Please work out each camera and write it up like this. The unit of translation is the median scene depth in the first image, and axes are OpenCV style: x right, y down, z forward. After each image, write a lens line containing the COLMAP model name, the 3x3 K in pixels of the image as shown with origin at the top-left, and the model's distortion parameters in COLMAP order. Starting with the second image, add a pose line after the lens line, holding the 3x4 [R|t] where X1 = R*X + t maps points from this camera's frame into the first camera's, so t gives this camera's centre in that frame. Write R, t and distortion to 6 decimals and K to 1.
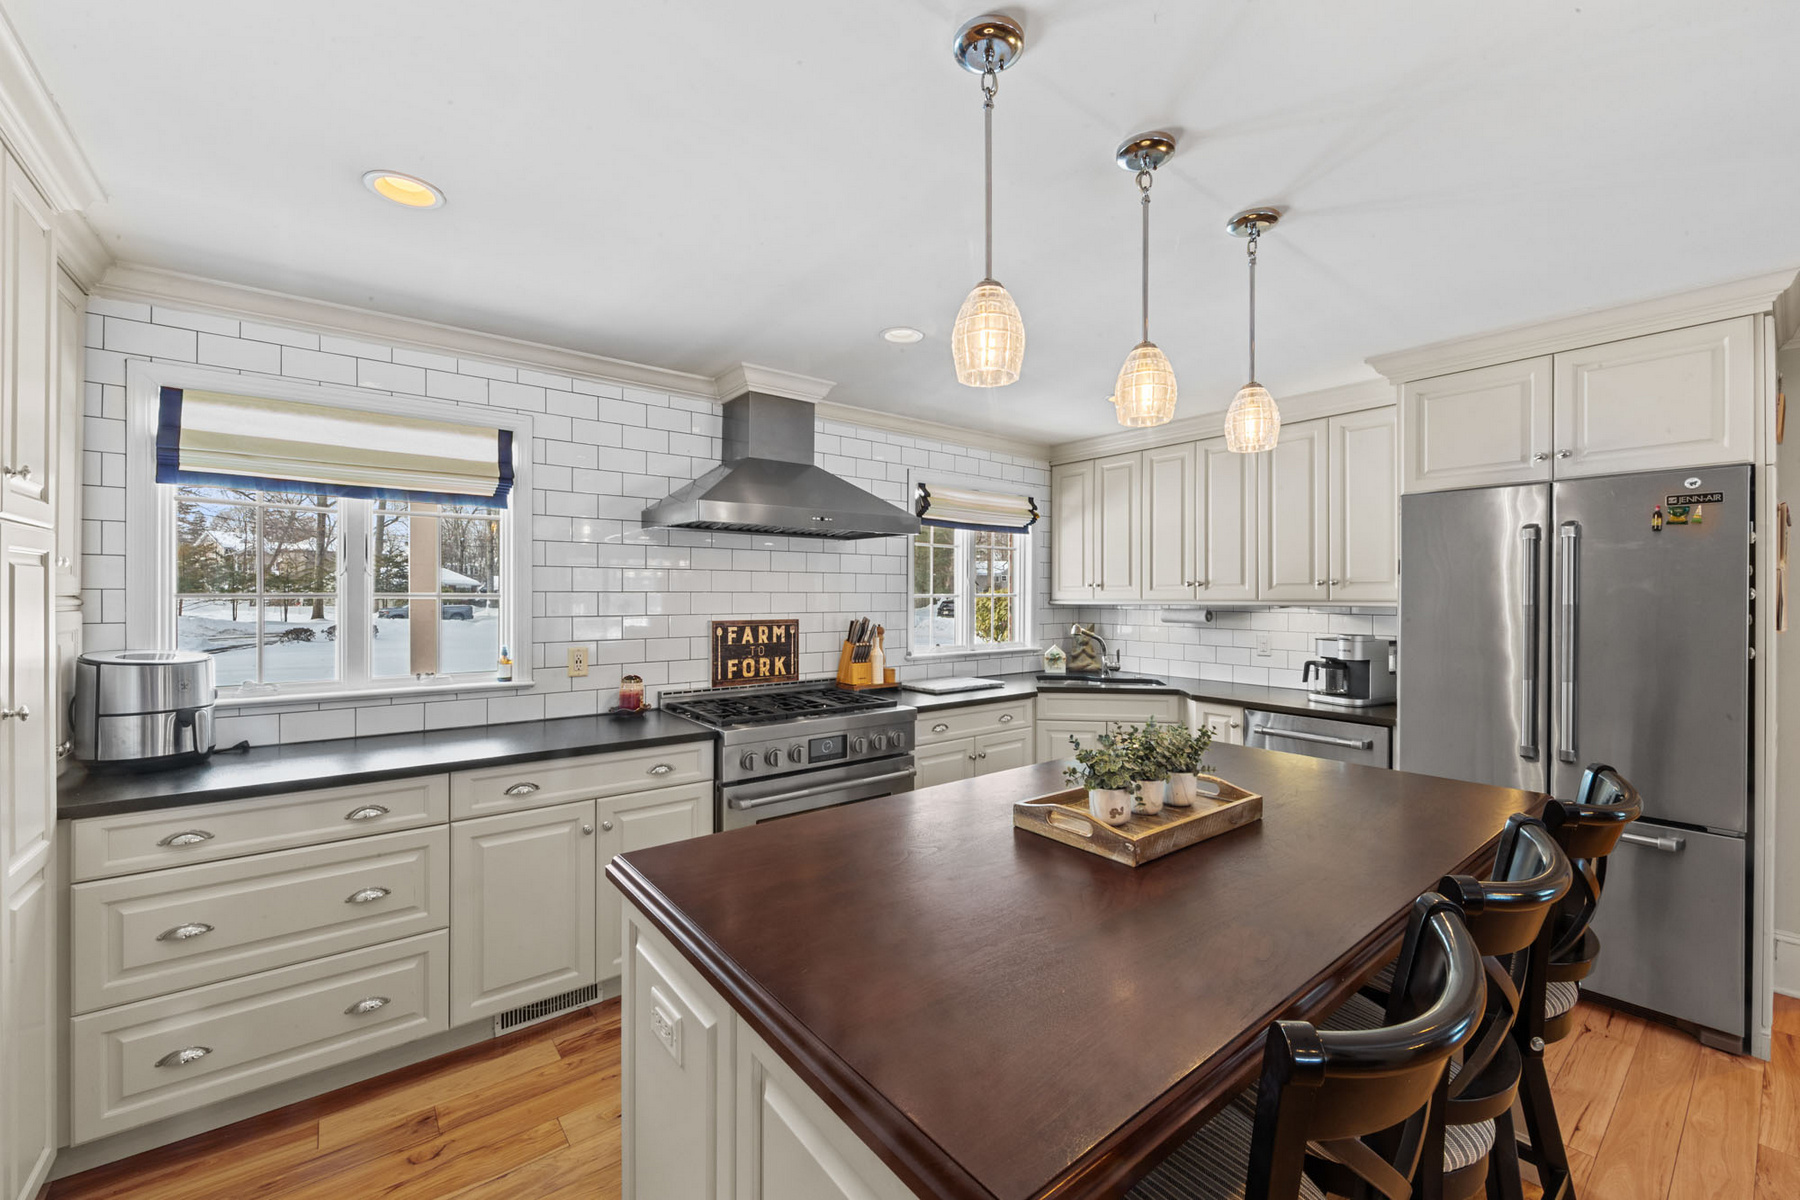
lens RADIAL K [[722.5, 0, 899.9], [0, 722.5, 601.8], [0, 0, 1]] dist [0.000907, 0.000061]
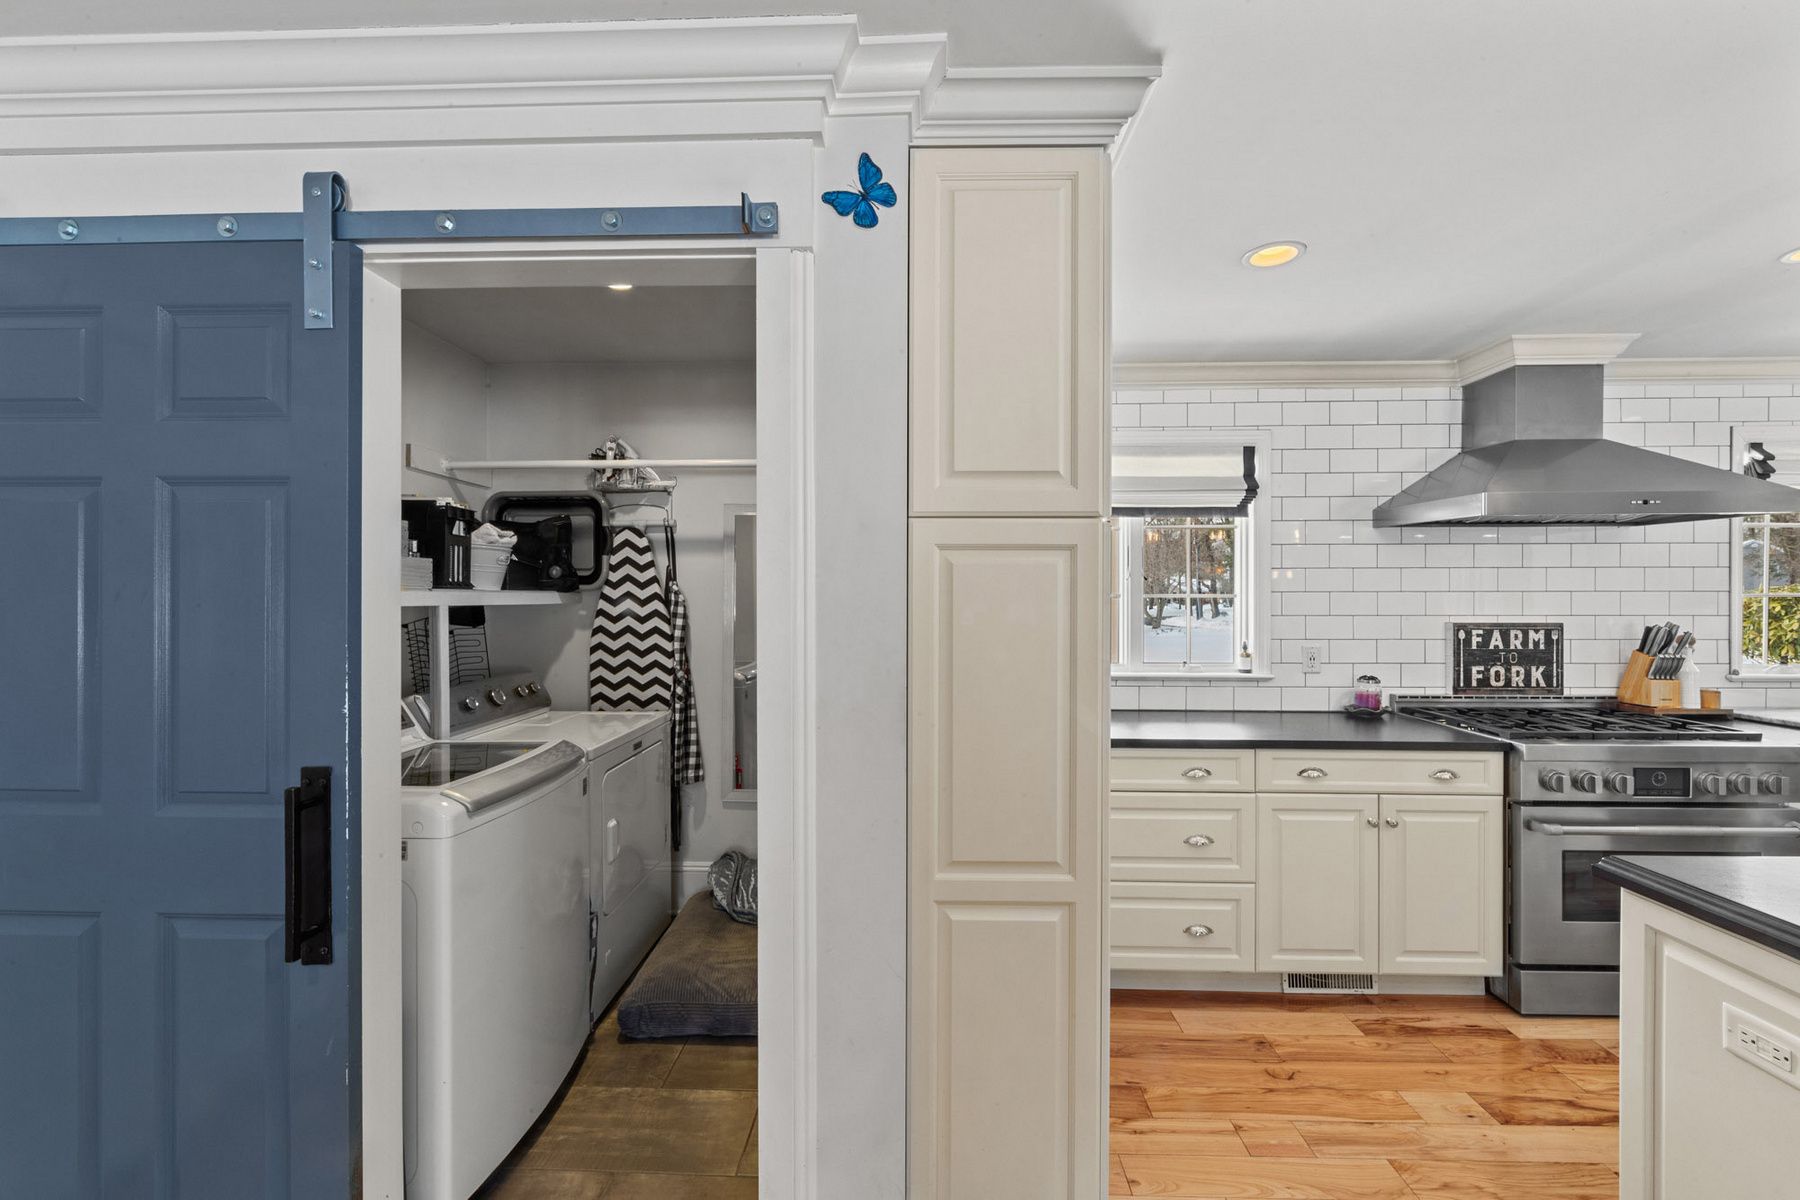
lens RADIAL K [[723.2, 0, 898.6], [0, 723.2, 597.9], [0, 0, 1]] dist [0.001961, 0.000144]
pose [[0.766564, 0.000693, -0.642167, -0.211311], [-0.003993, 0.999985, -0.003688, 0.001078], [0.642155, 0.005391, 0.766556, -0.167667]]
